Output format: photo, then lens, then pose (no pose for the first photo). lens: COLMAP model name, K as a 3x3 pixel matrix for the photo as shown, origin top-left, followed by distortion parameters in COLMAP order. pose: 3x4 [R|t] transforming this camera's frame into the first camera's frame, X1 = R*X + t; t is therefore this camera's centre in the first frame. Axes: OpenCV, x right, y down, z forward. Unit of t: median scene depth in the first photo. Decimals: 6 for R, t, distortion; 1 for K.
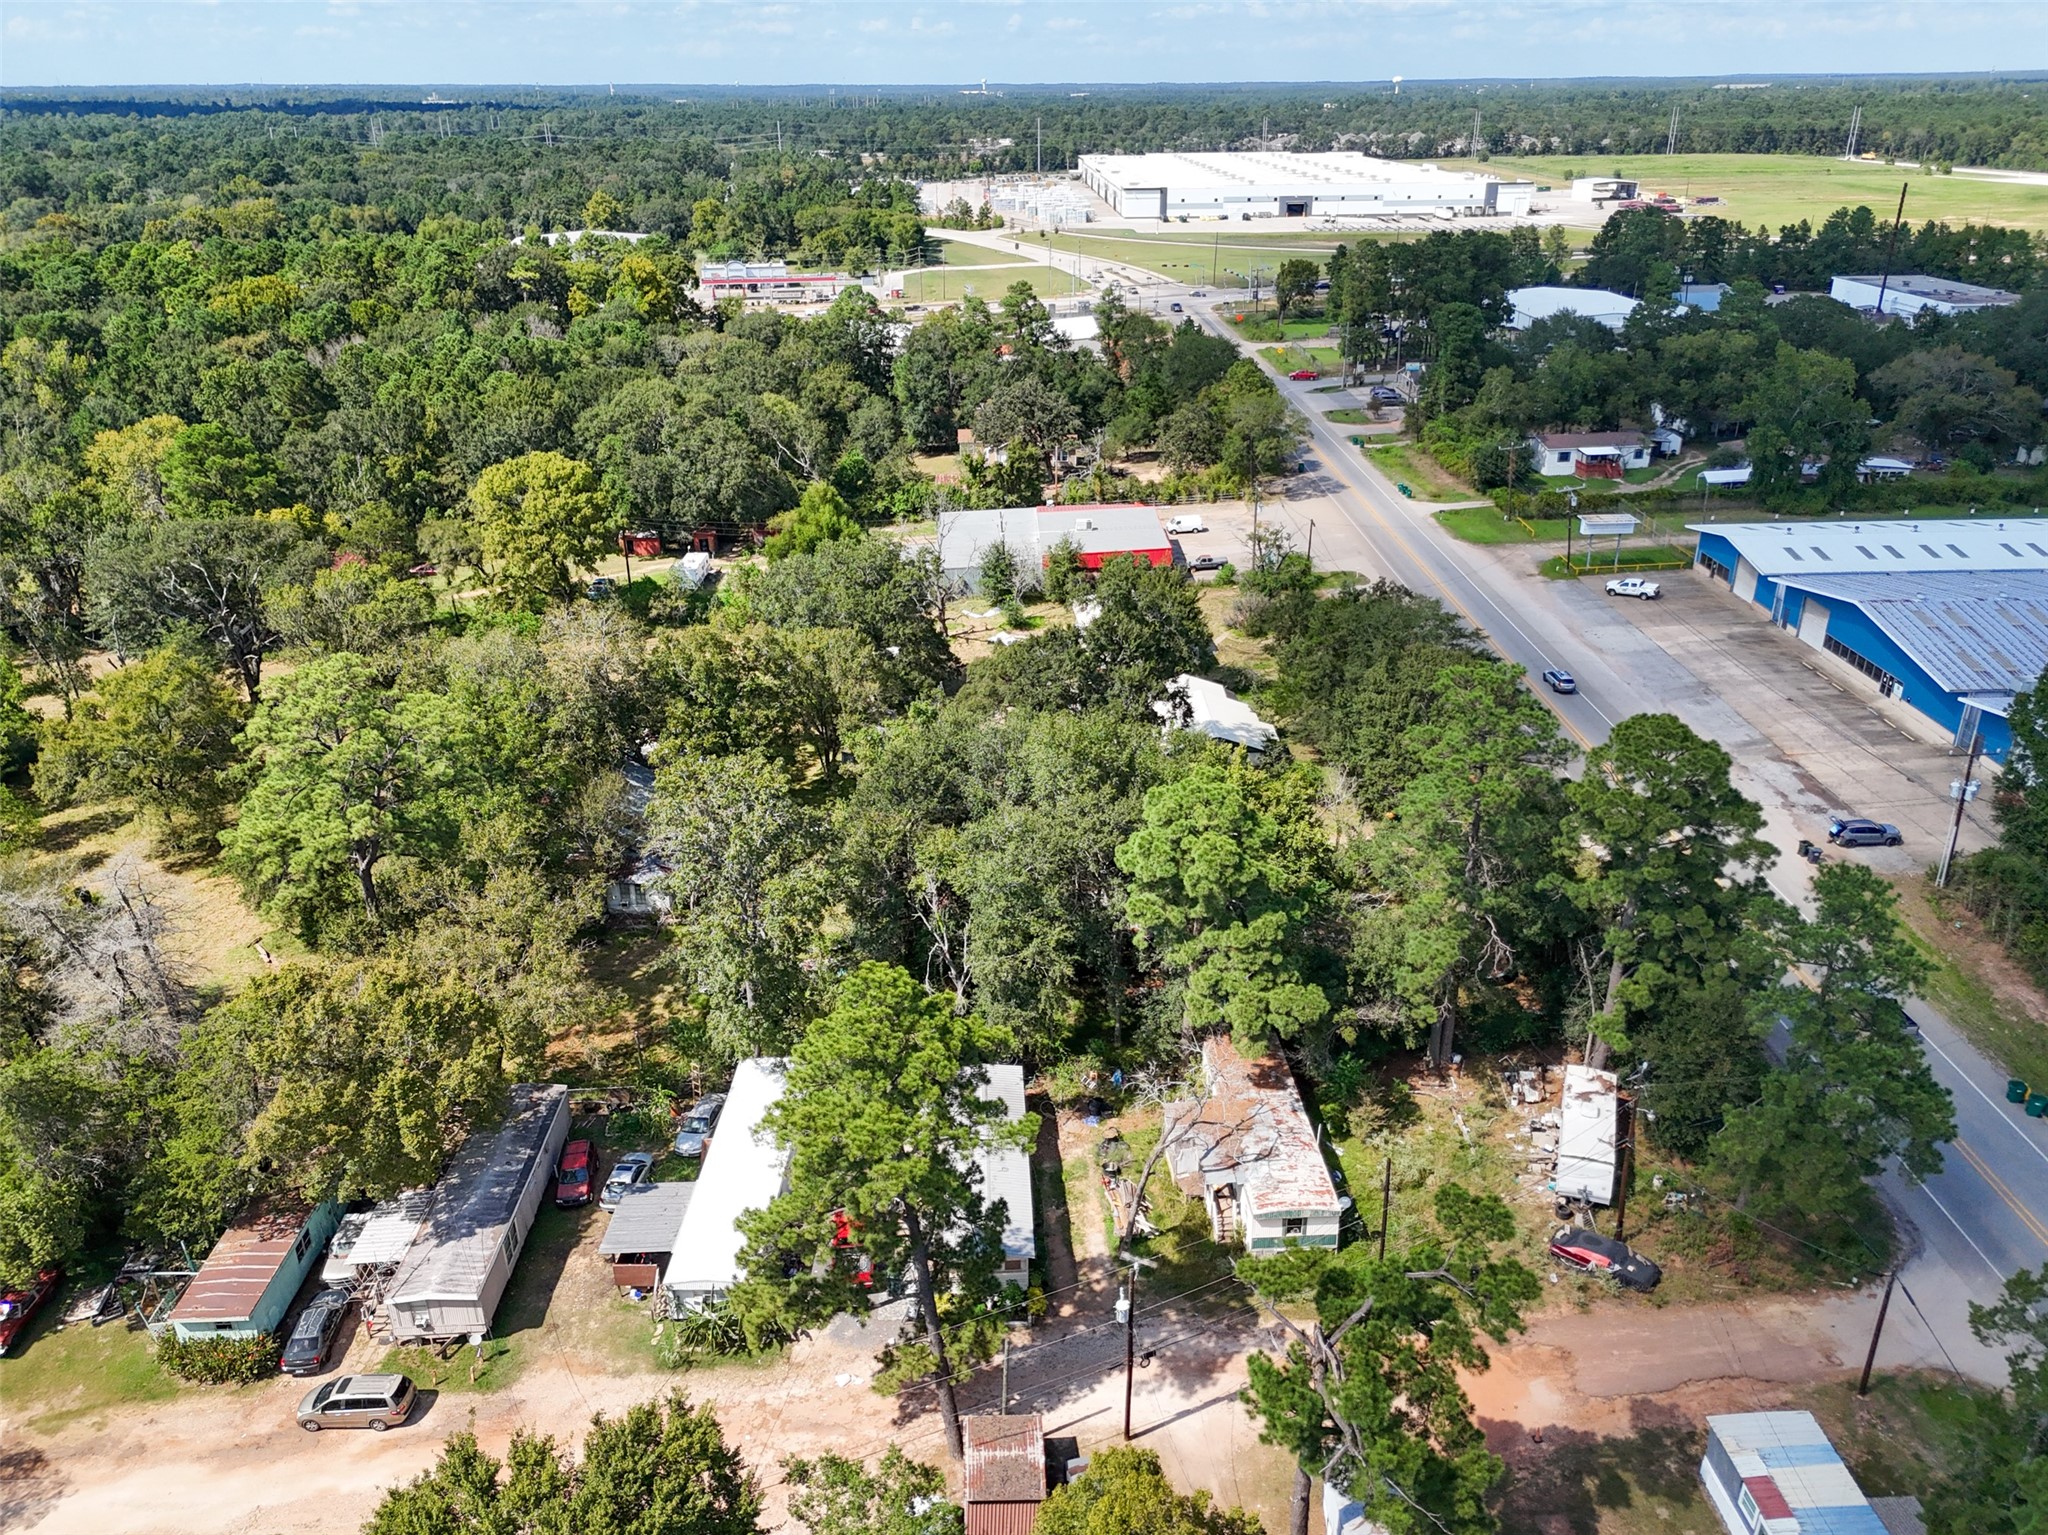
lens RADIAL K [[1504.4, 0, 1032.9], [0, 1504.4, 768.8], [0, 0, 1]] dist [0.063681, -0.055359]
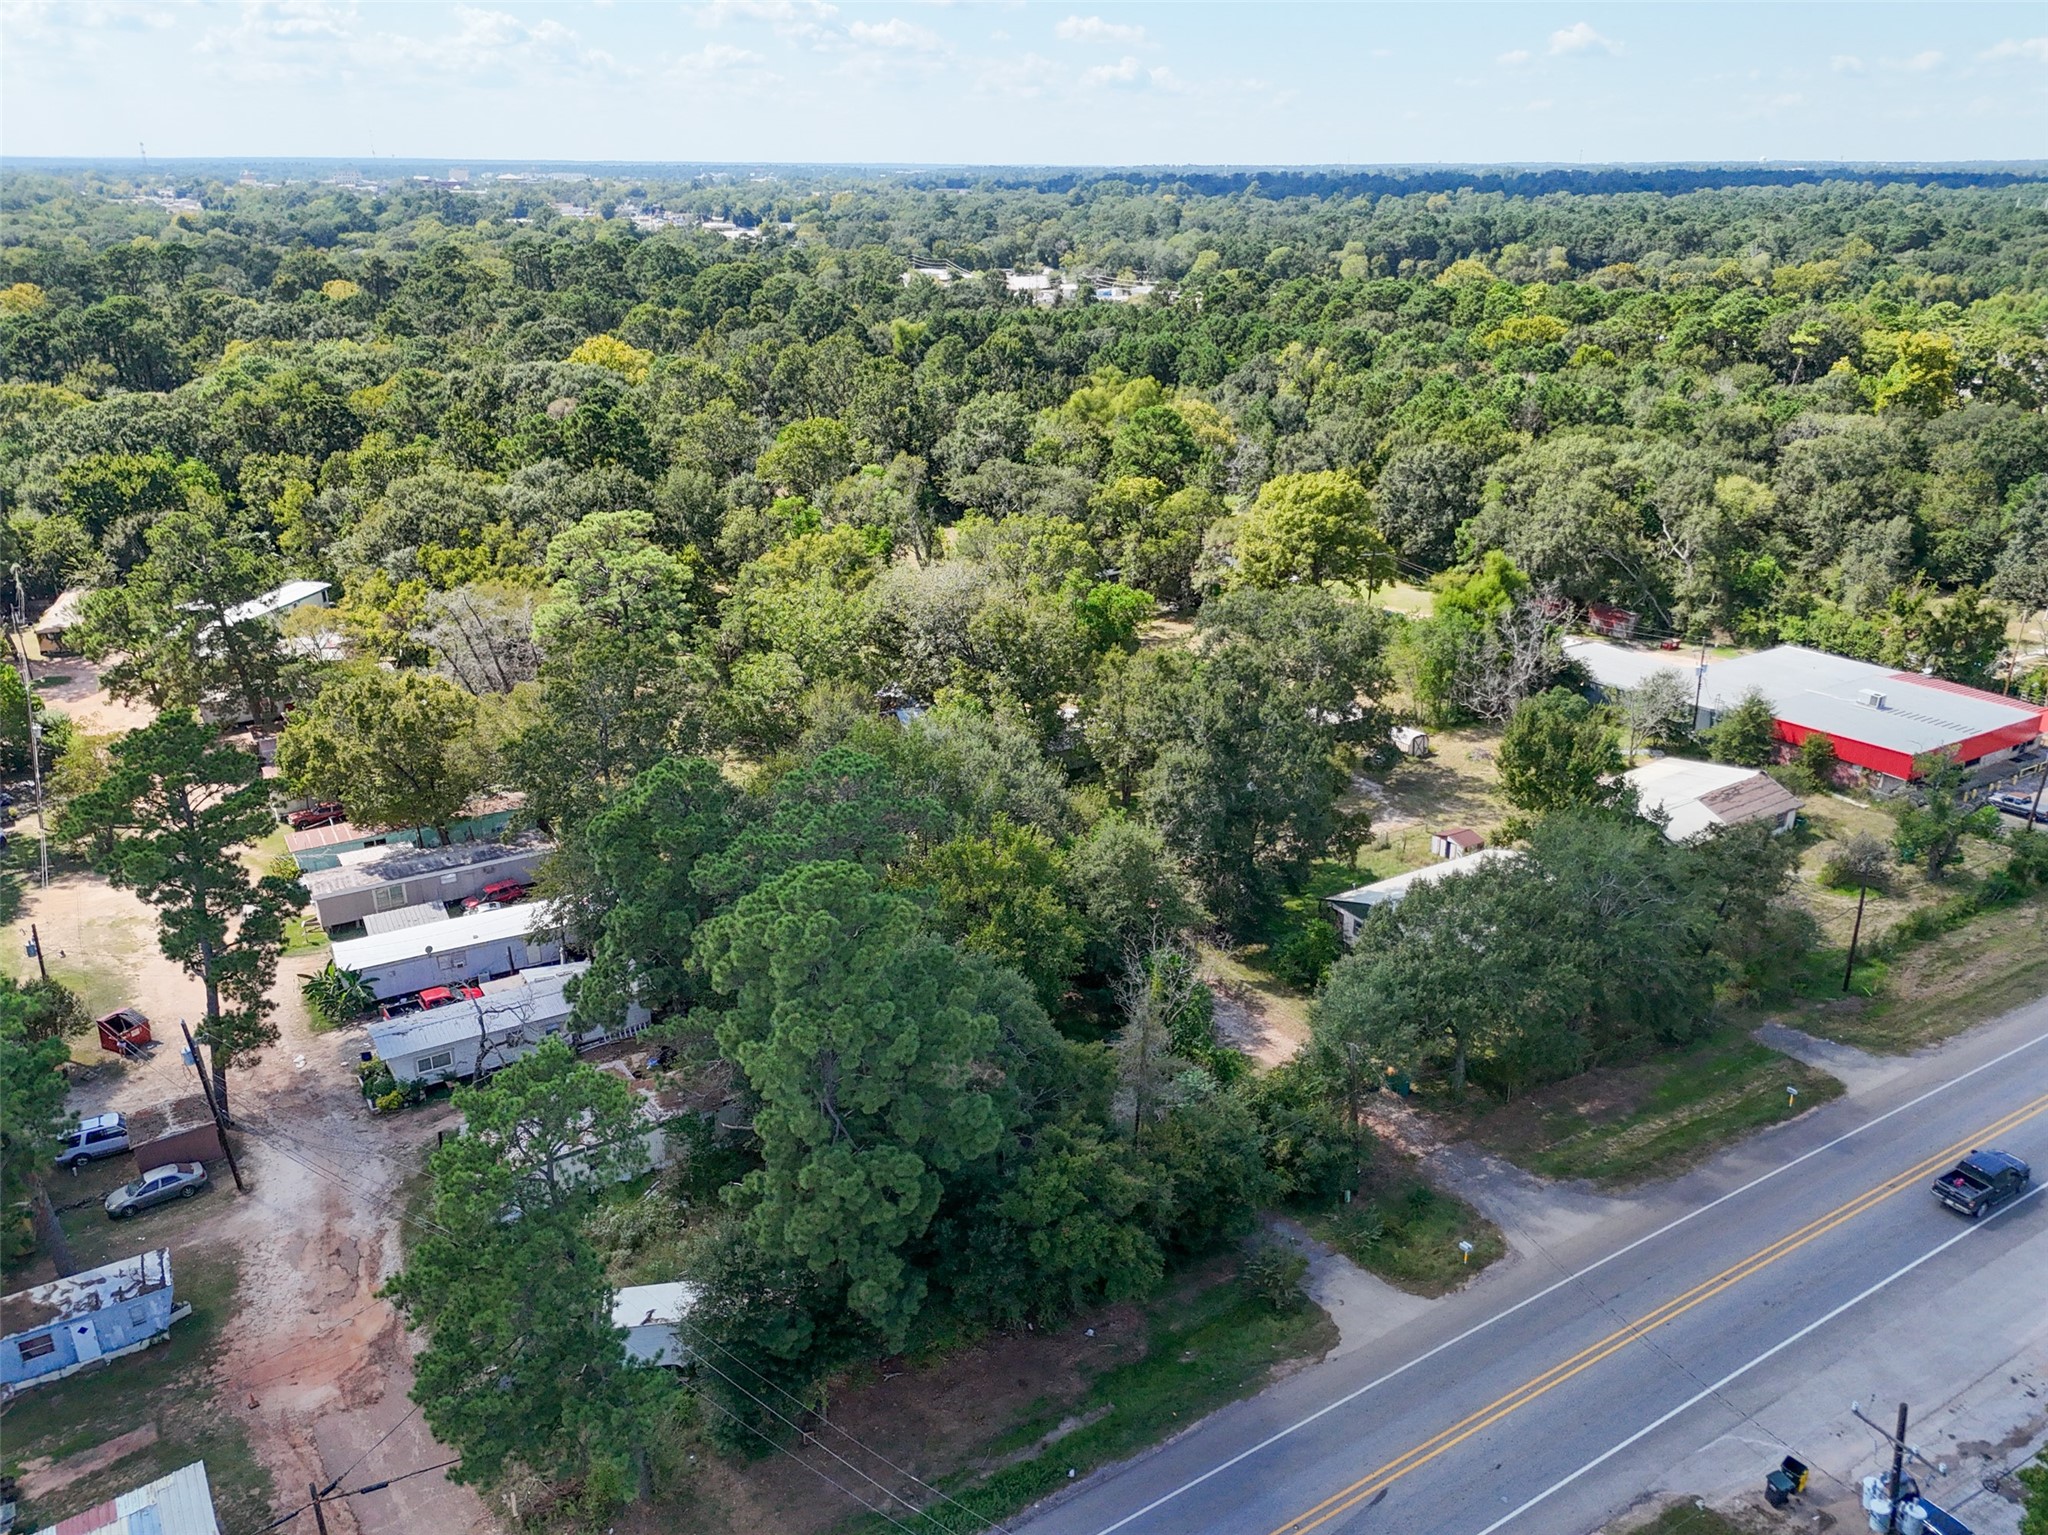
lens RADIAL K [[1504.4, 0, 1033.4], [0, 1504.4, 767.7], [0, 0, 1]] dist [0.063681, -0.055359]
pose [[0.496074, 0.329034, -0.803521, 0.415897], [-0.362465, 0.919402, 0.152709, -0.092132], [0.789005, 0.215493, 0.575355, 0.246318]]
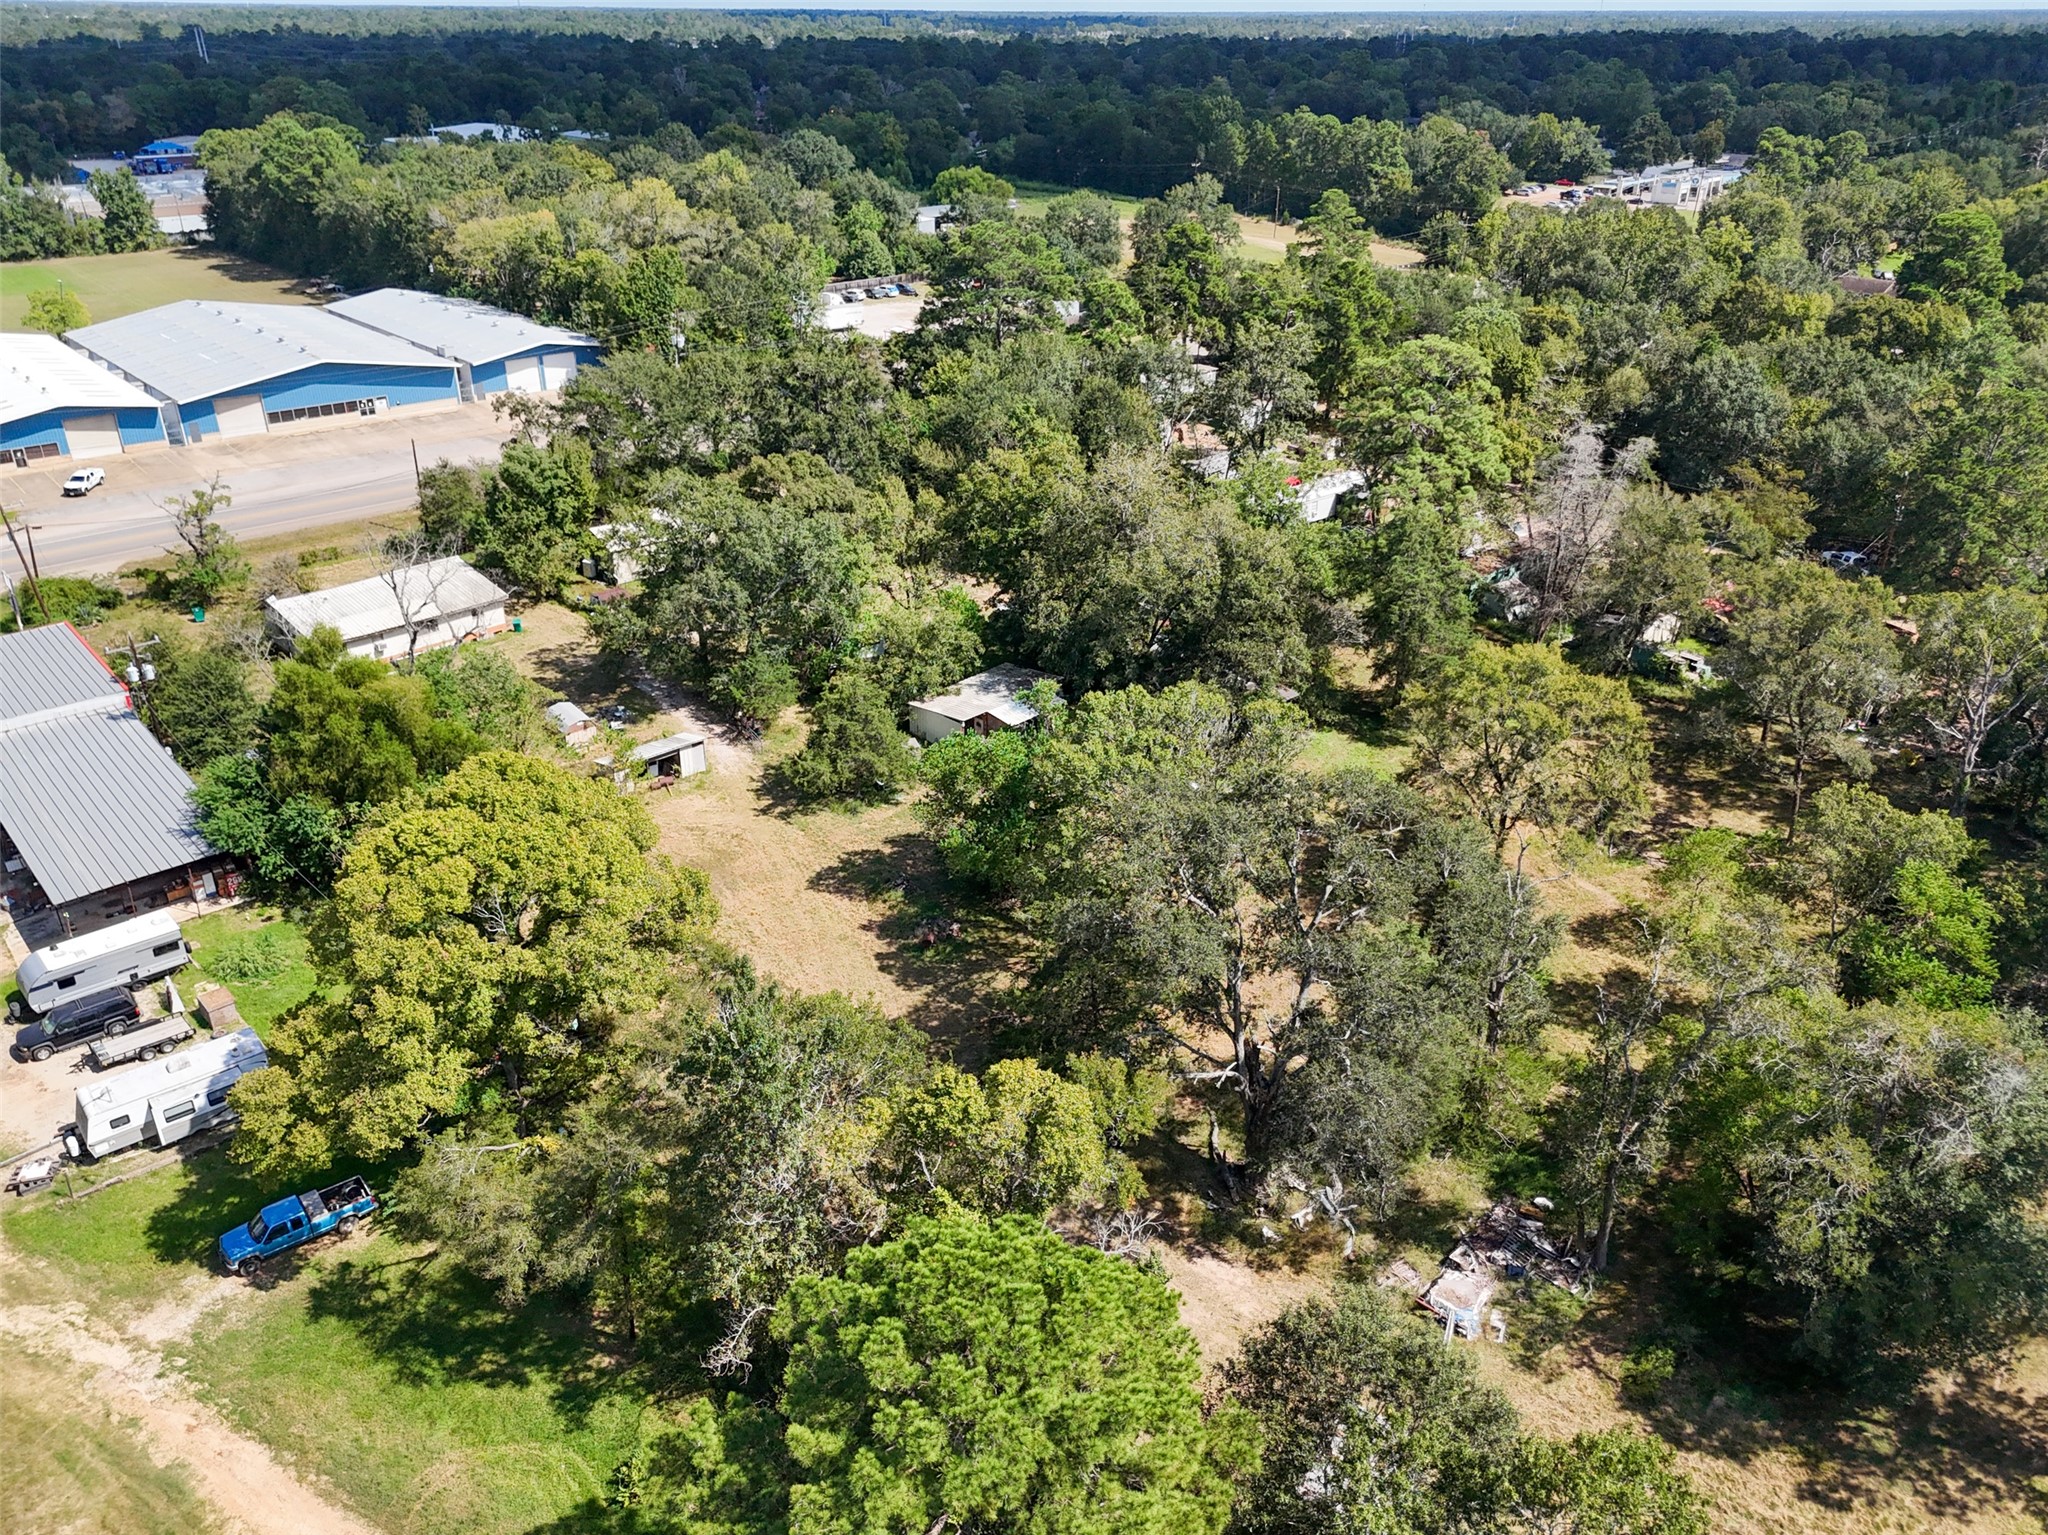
lens RADIAL K [[1504.4, 0, 1022.8], [0, 1504.4, 768.2], [0, 0, 1]] dist [0.063681, -0.055359]
pose [[-0.649511, -0.334946, 0.682602, -0.579707], [0.312594, 0.700740, 0.641286, -0.357148], [-0.693123, 0.629900, -0.350436, 0.891081]]
